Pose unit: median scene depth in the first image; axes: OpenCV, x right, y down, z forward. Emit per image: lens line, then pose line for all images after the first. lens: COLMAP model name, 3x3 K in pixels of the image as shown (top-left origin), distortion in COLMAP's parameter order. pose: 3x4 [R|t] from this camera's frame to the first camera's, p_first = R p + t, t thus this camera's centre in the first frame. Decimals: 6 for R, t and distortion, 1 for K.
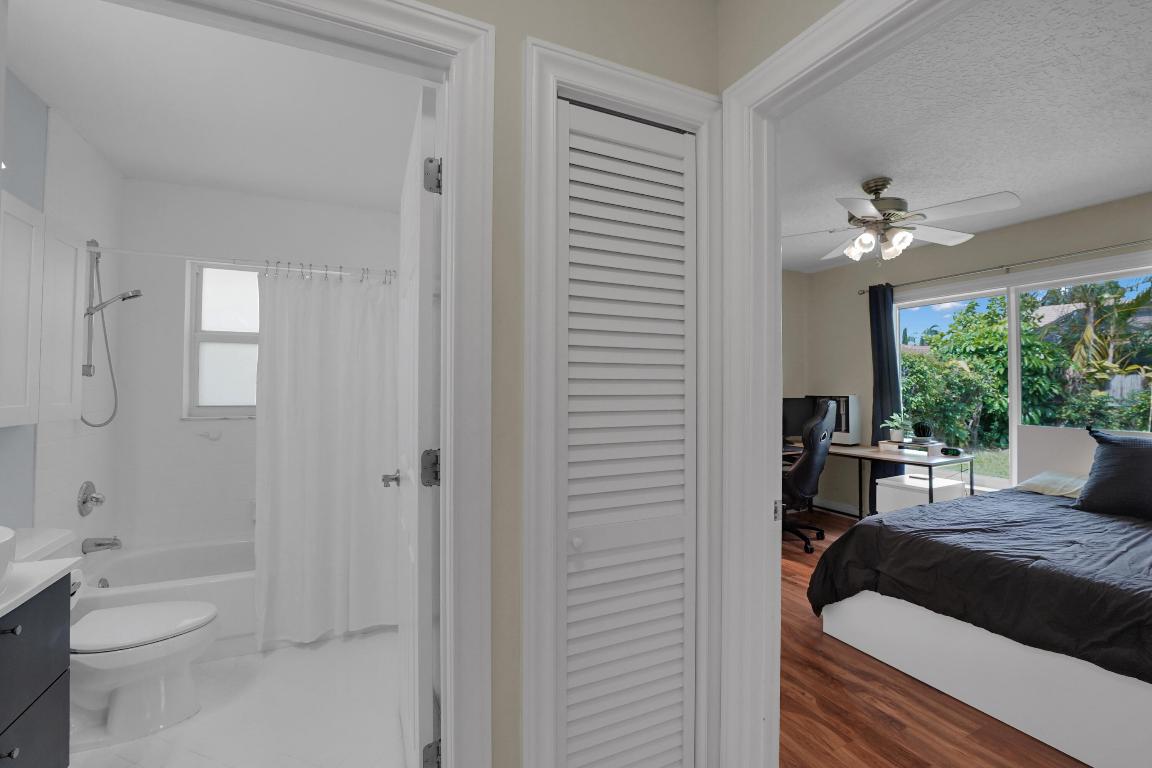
lens RADIAL K [[491.8, 0, 572.3], [0, 491.8, 375.3], [0, 0, 1]] dist [-0.025475, 0.001545]
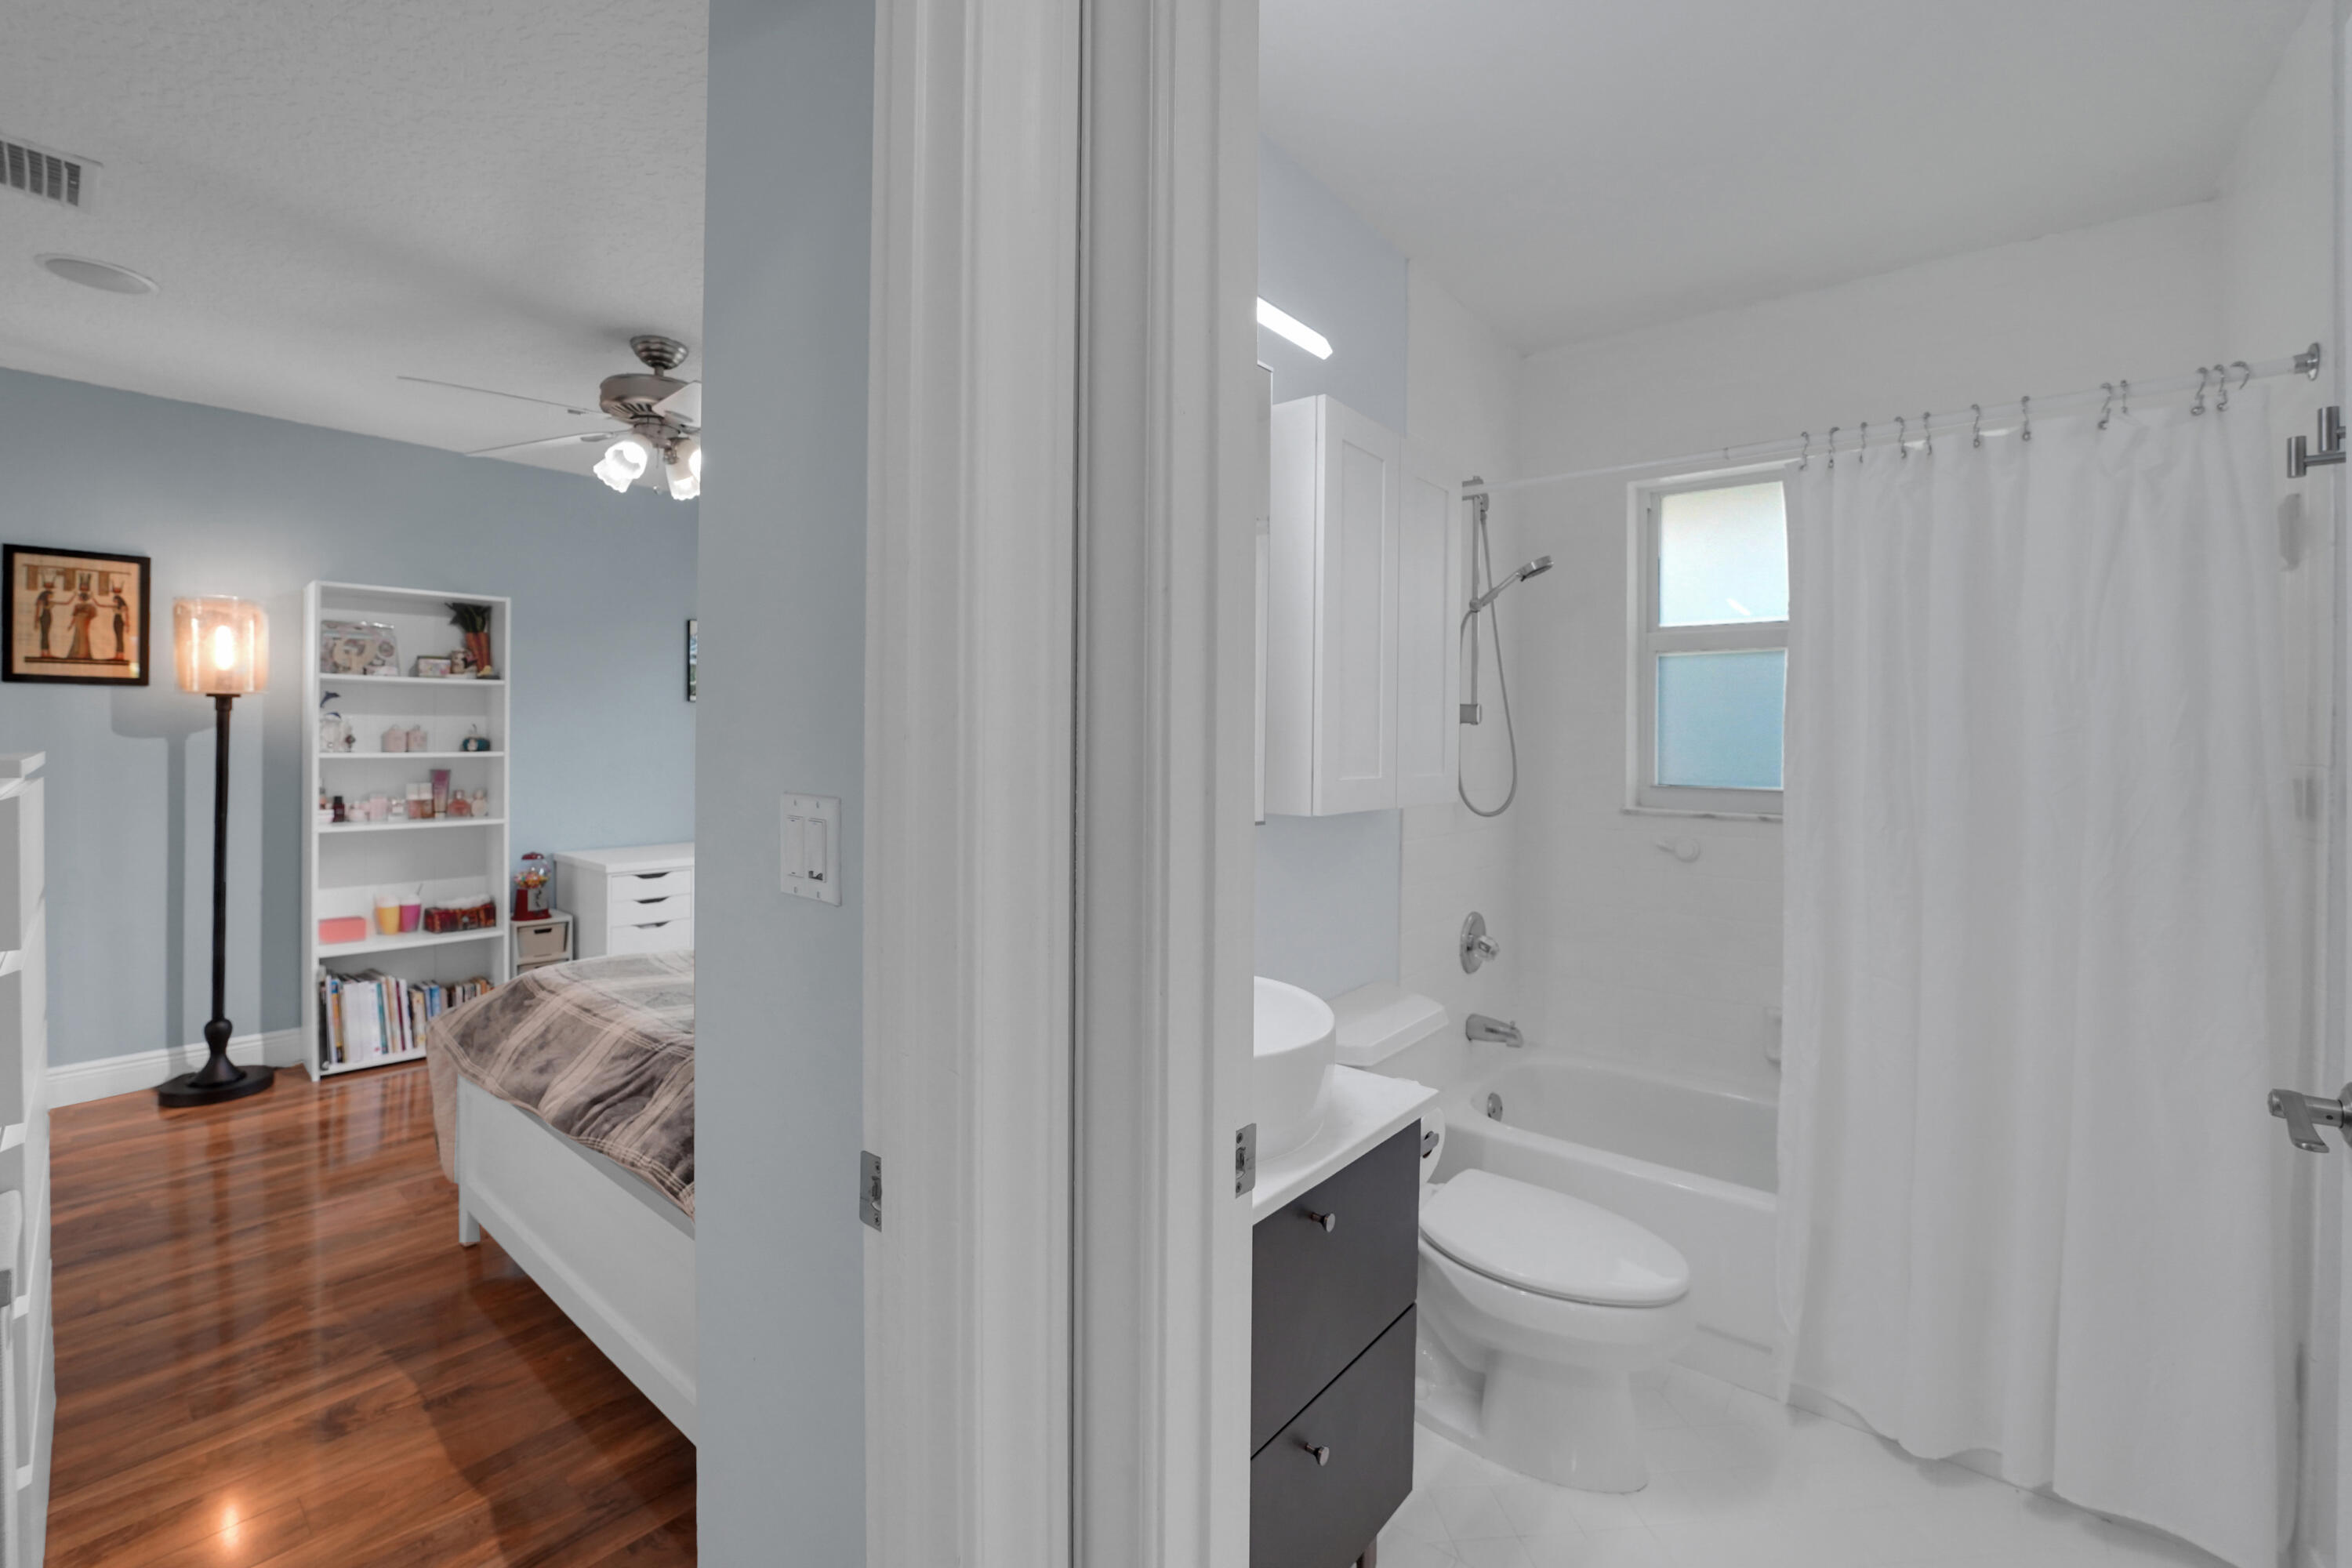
lens RADIAL K [[971.3, 0, 1169.5], [0, 971.3, 725.7], [0, 0, 1]] dist [-0.019726, -0.000402]
pose [[0.432758, -0.001340, -0.901509, -0.146870], [0.008119, 0.999964, 0.002411, -0.002010], [0.901474, -0.008363, 0.432753, 0.192612]]
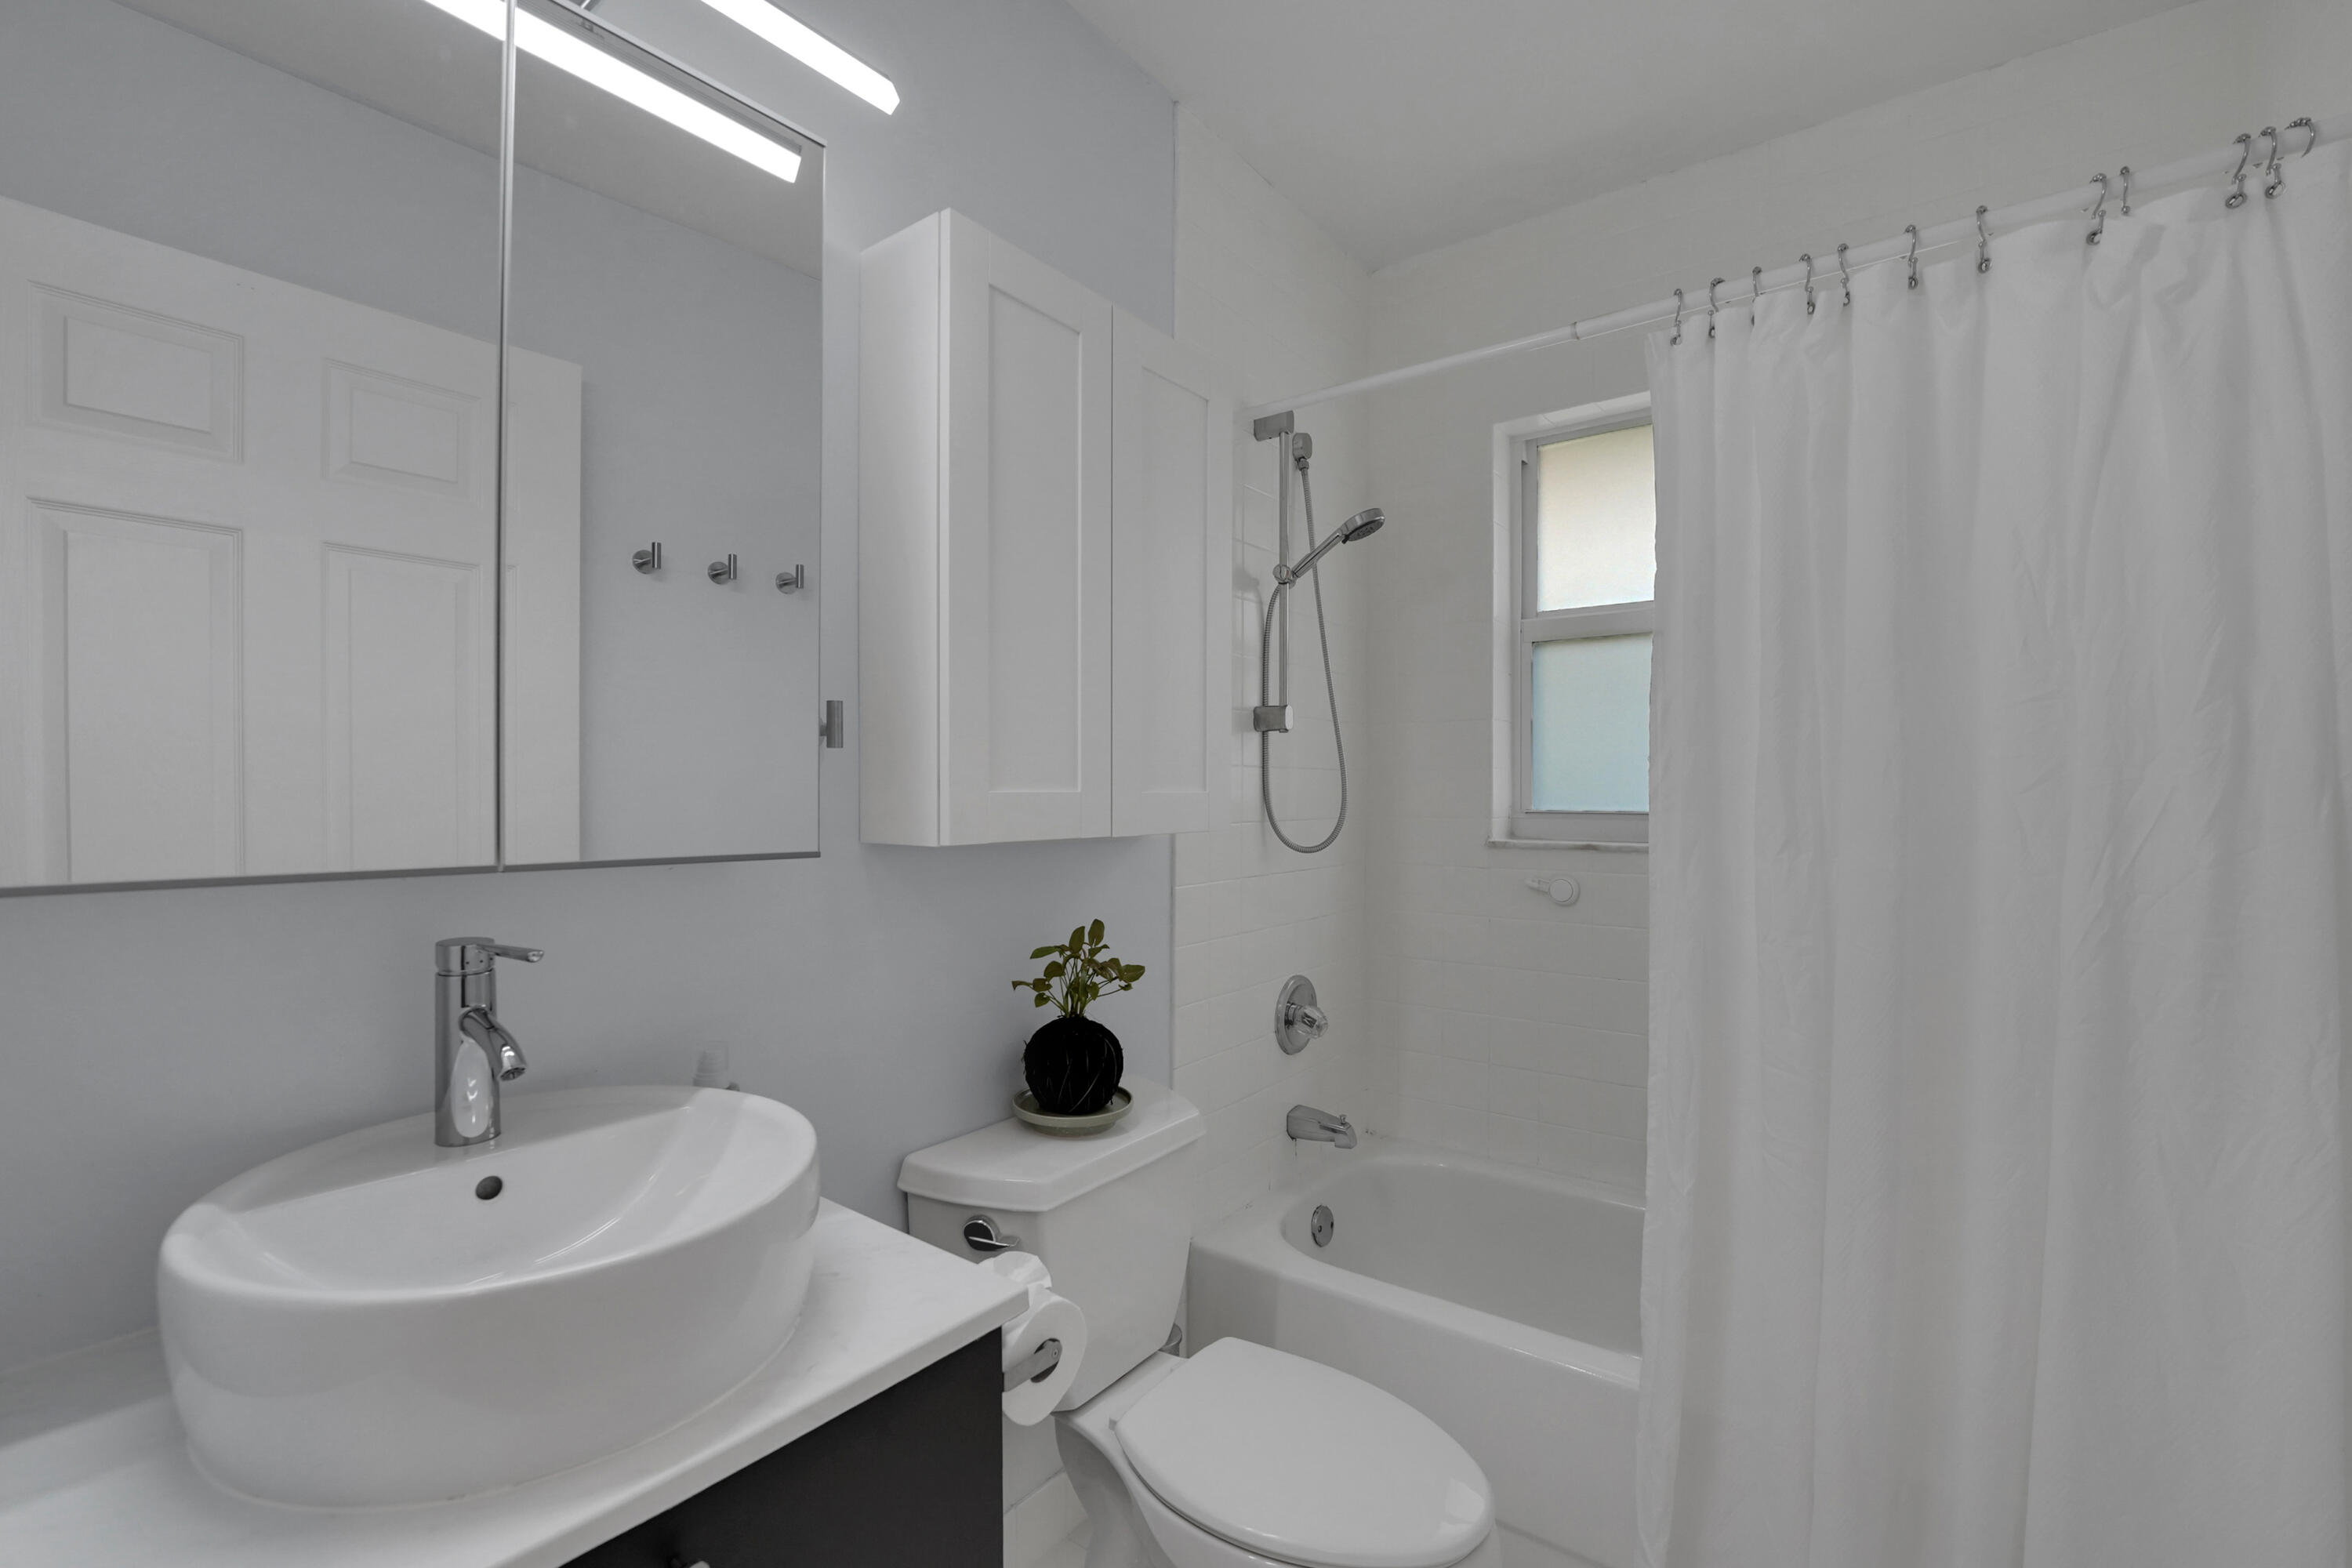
lens RADIAL K [[1004.1, 0, 1172.1], [0, 1004.1, 808.3], [0, 0, 1]] dist [-0.025475, 0.001545]
pose [[0.466490, 0.017591, -0.884352, -0.261142], [0.021865, 0.999267, 0.031410, 0.037377], [0.884256, -0.033989, 0.465763, 0.479562]]
